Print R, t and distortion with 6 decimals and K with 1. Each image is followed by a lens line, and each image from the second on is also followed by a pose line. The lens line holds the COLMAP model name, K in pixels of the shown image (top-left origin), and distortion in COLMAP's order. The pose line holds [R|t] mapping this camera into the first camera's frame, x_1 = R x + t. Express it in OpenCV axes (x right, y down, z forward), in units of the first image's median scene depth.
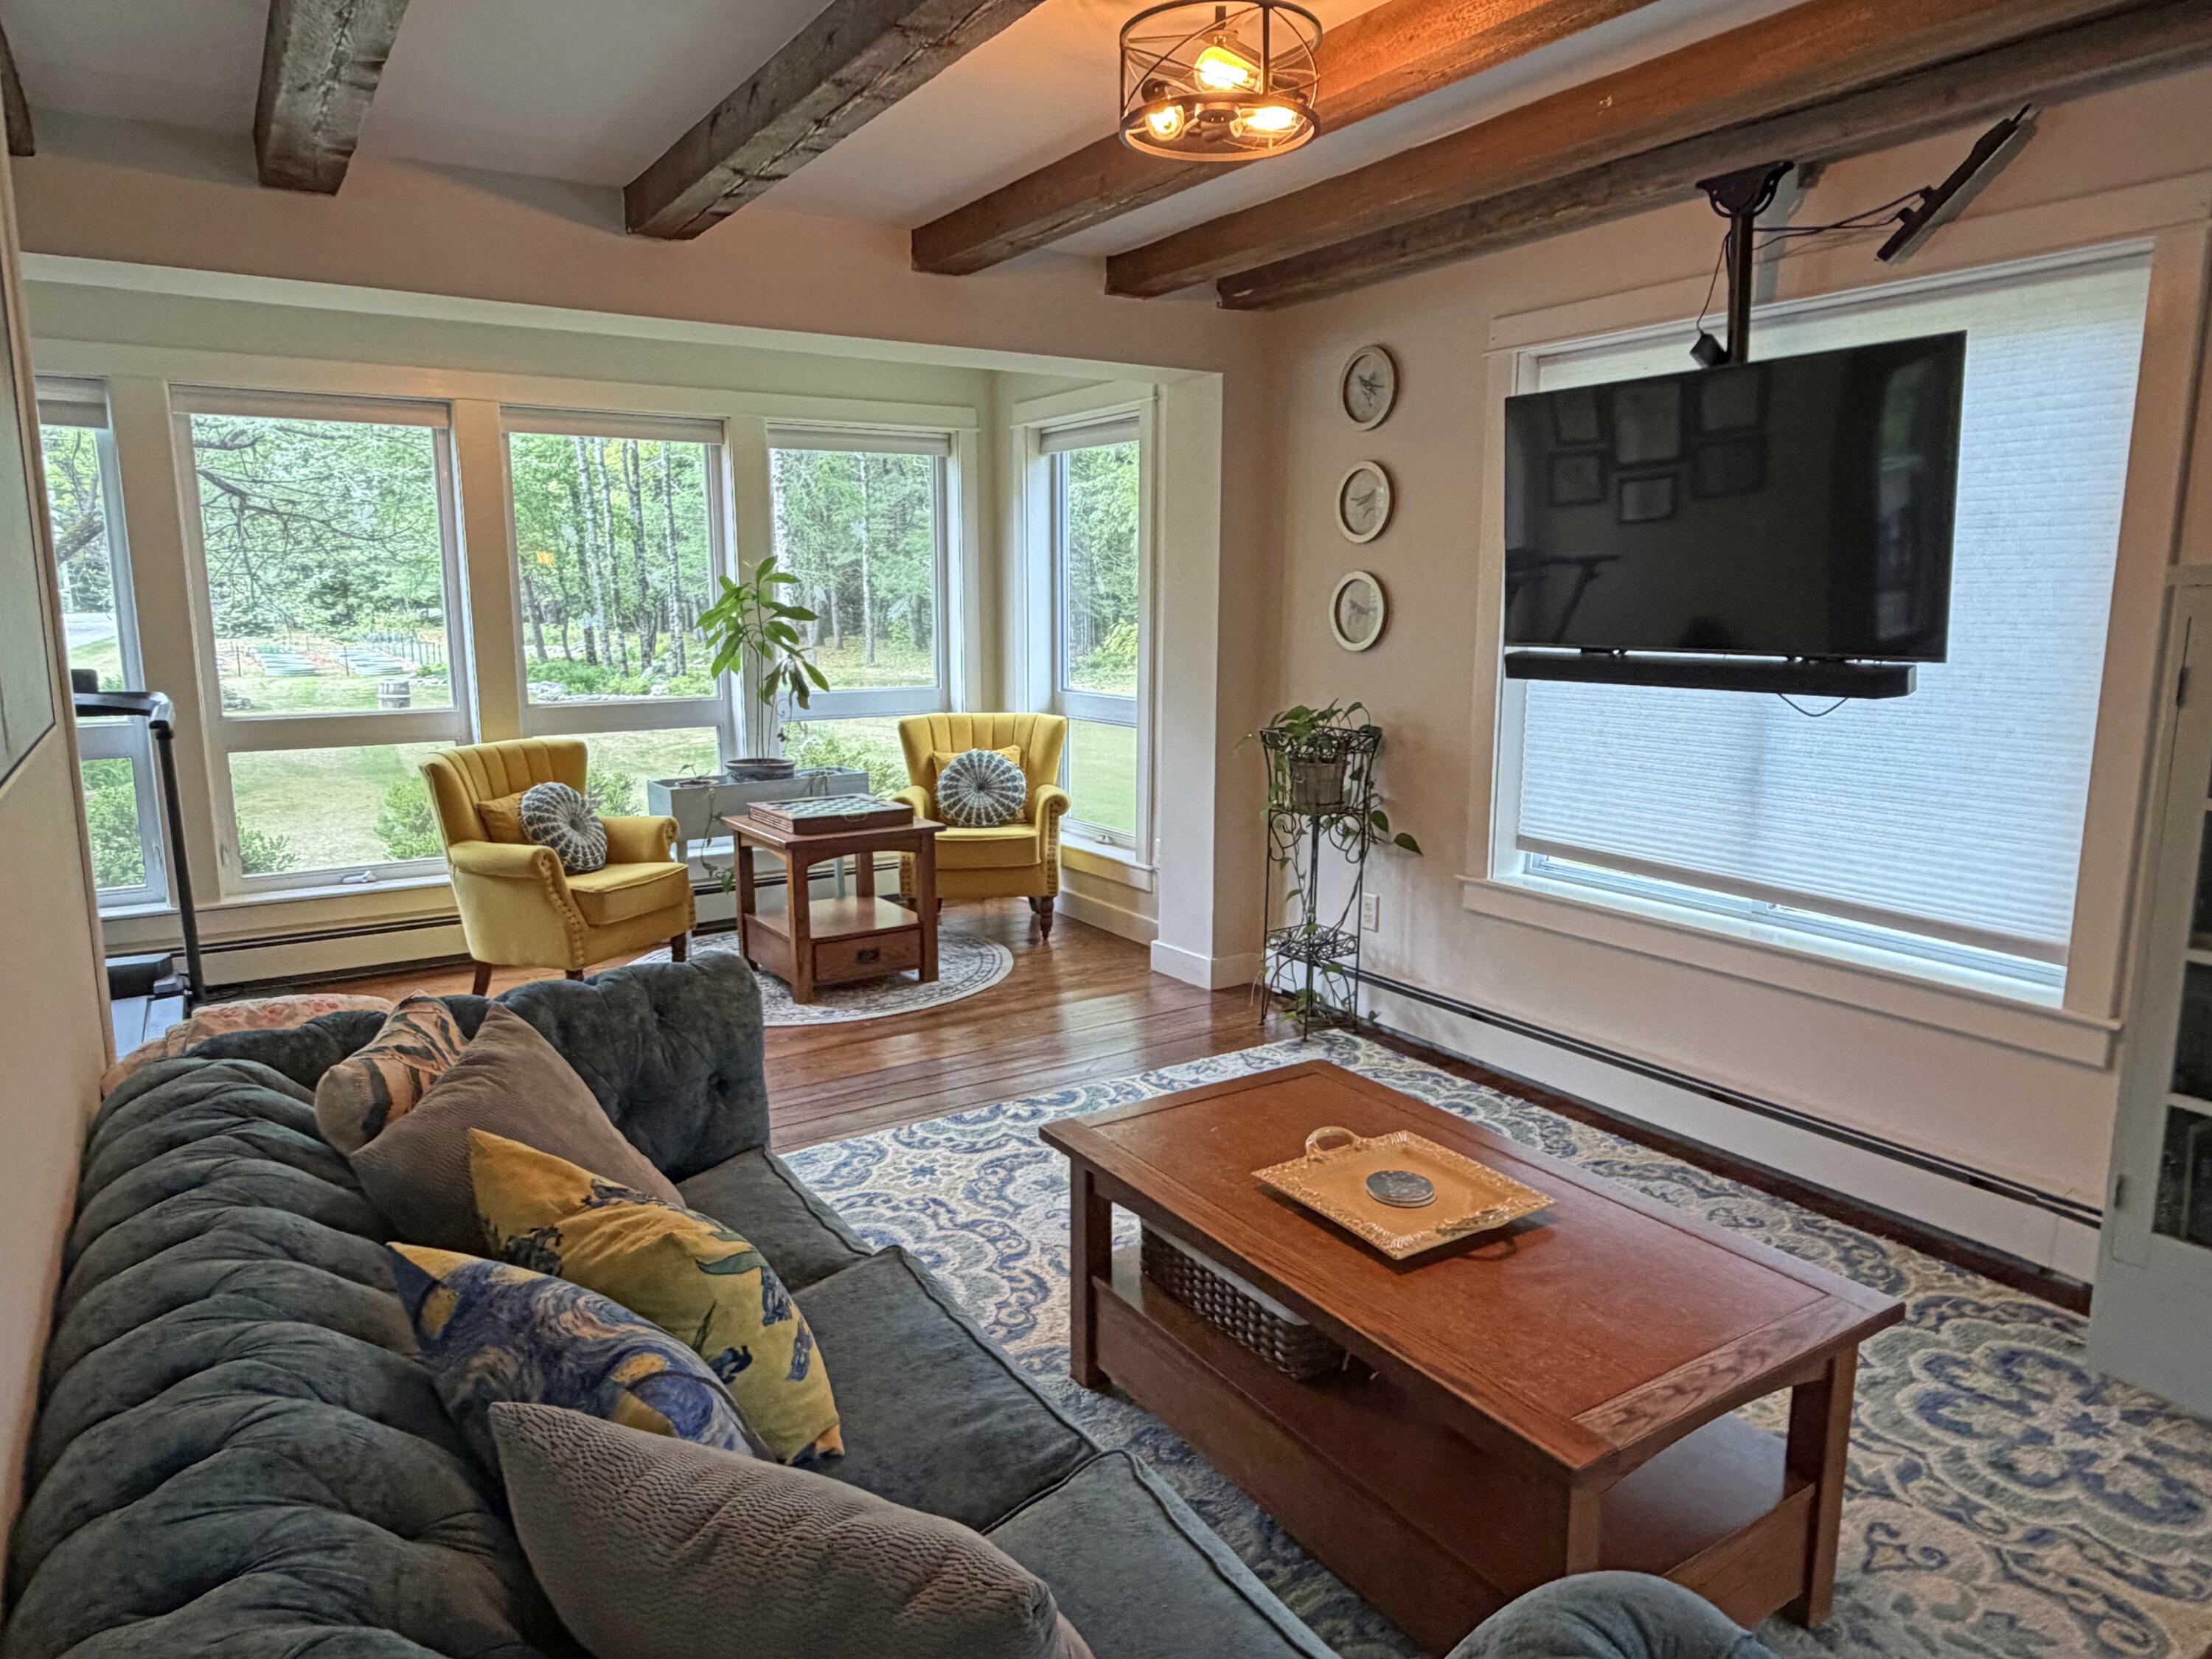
lens RADIAL K [[1420.1, 0, 1101.3], [0, 1420.1, 836.1], [0, 0, 1]] dist [0.001680, 0.000368]
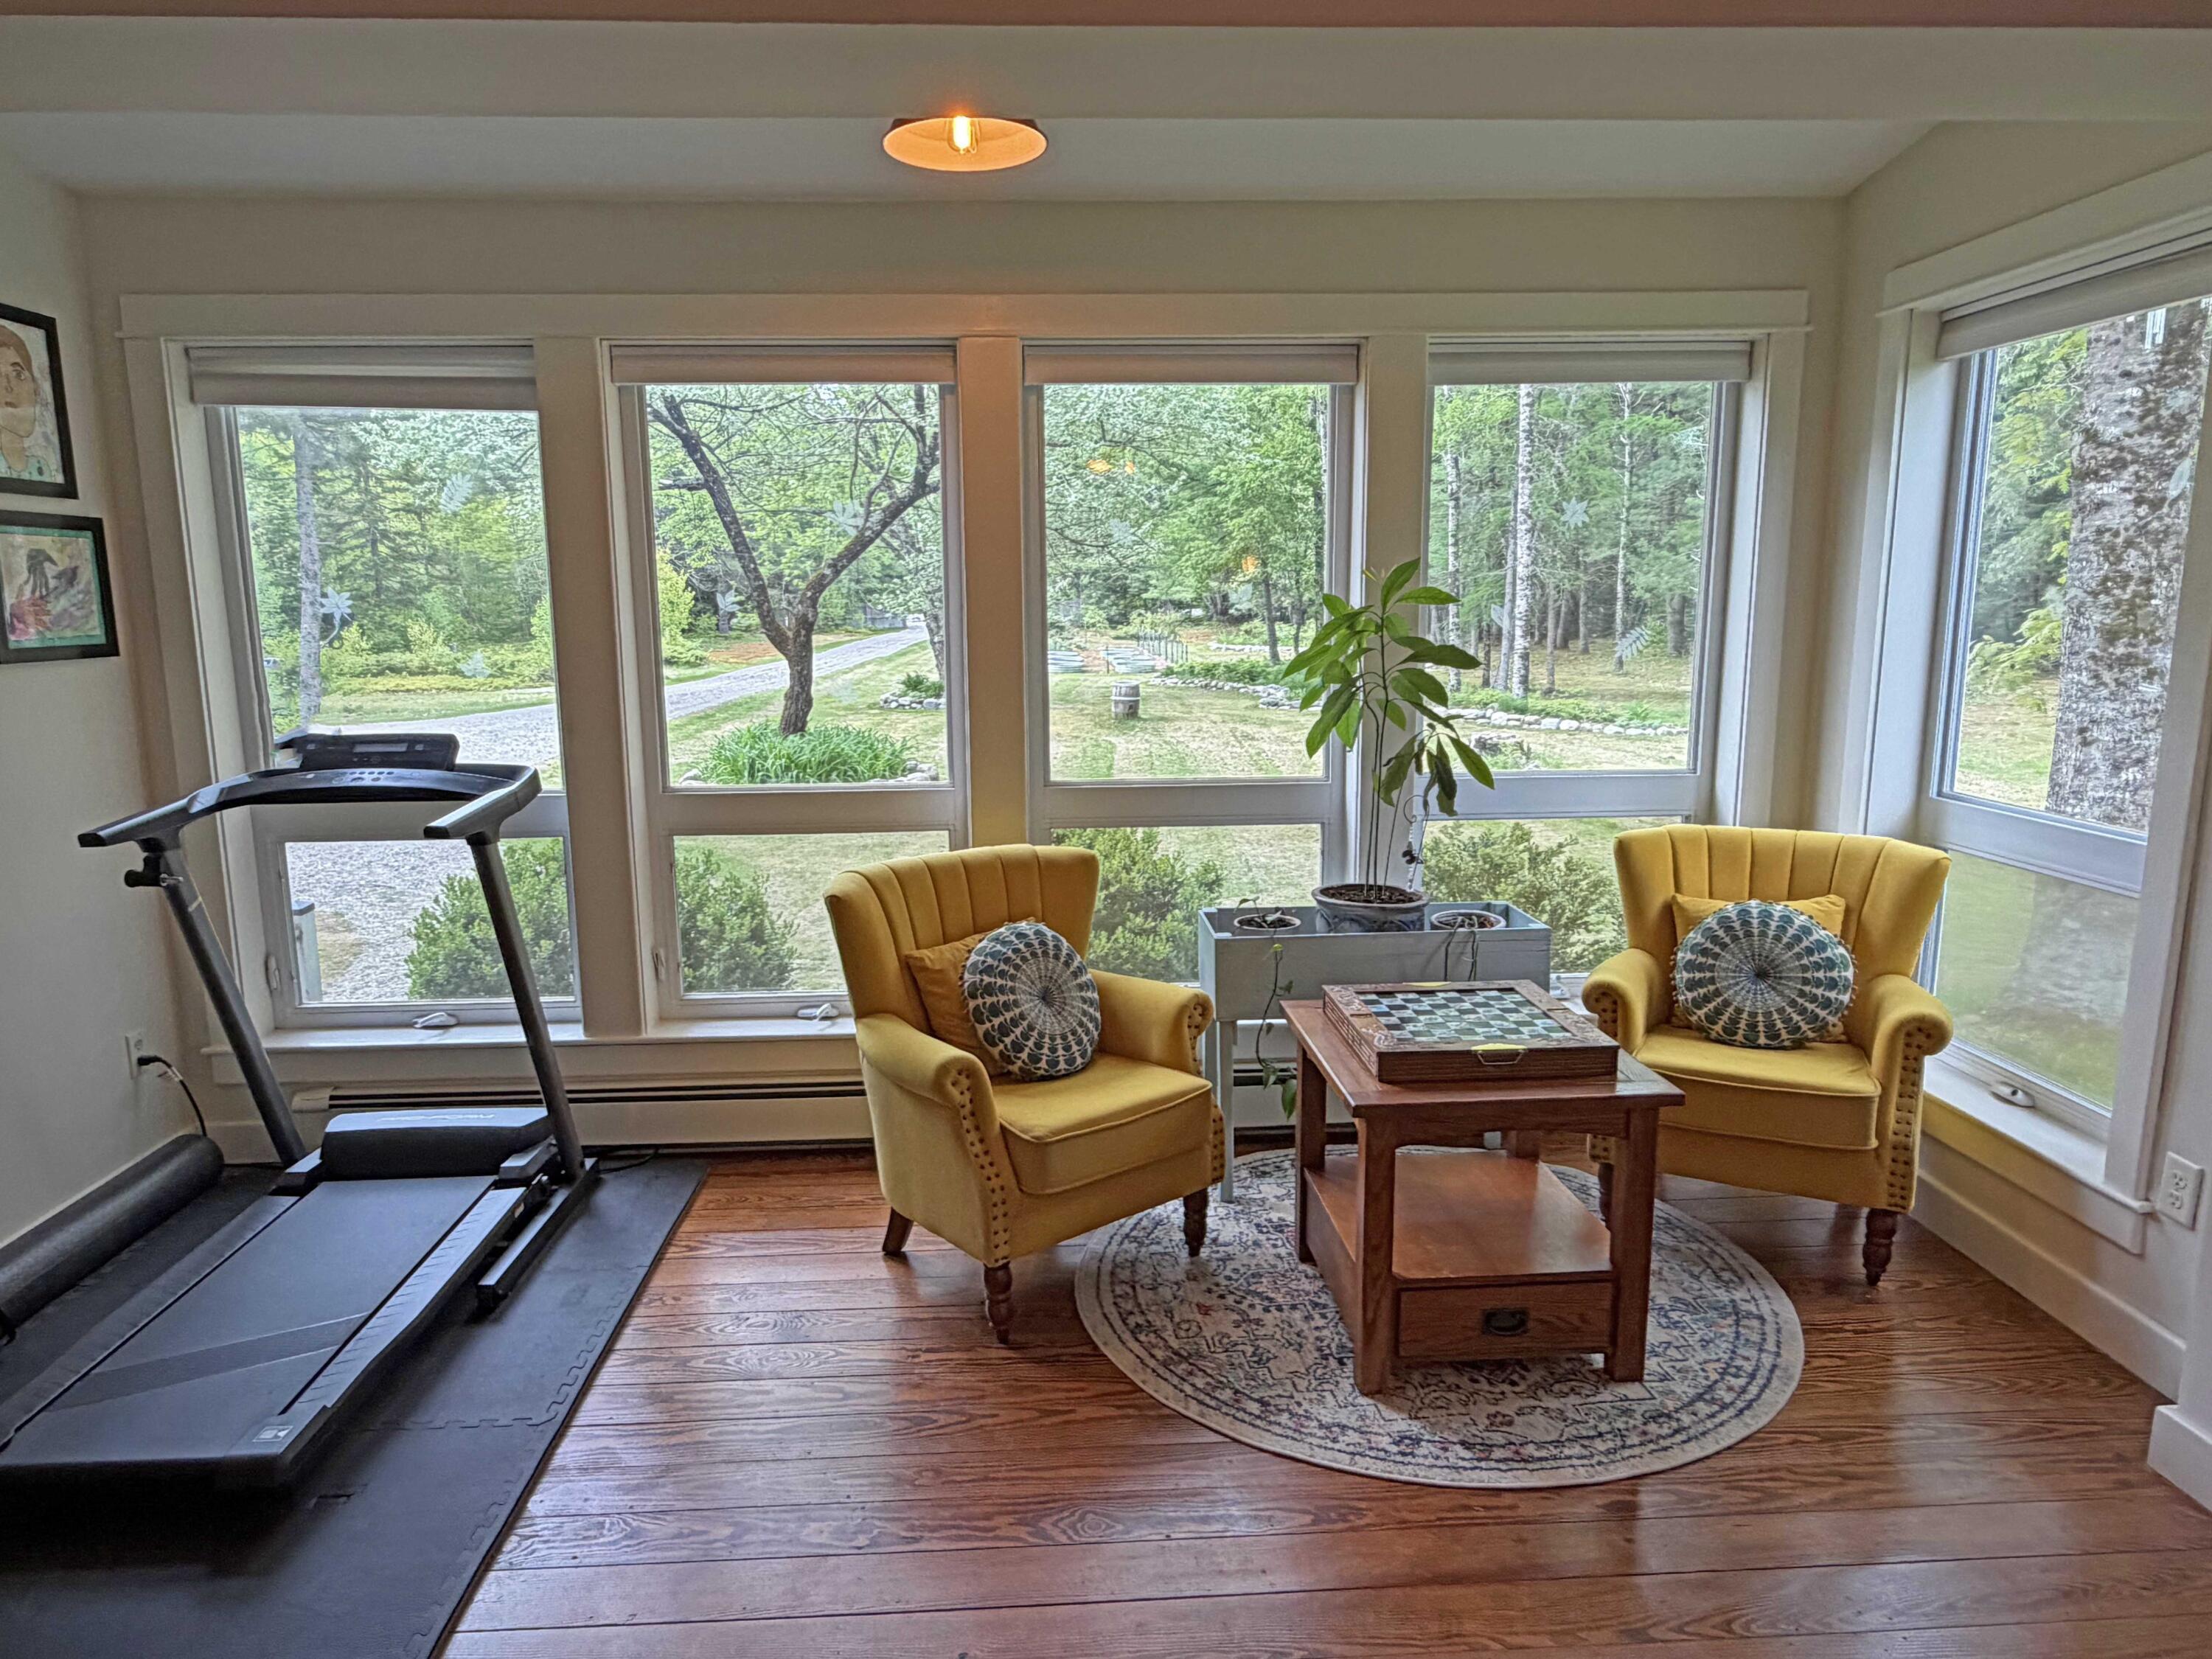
lens RADIAL K [[1367.2, 0, 1110.9], [0, 1367.2, 832.5], [0, 0, 1]] dist [0.001126, 0.001310]
pose [[0.869089, 0.079356, -0.488249, -0.049400], [-0.076276, 0.996742, 0.026231, -0.083428], [0.488740, 0.014444, 0.872310, 0.414520]]
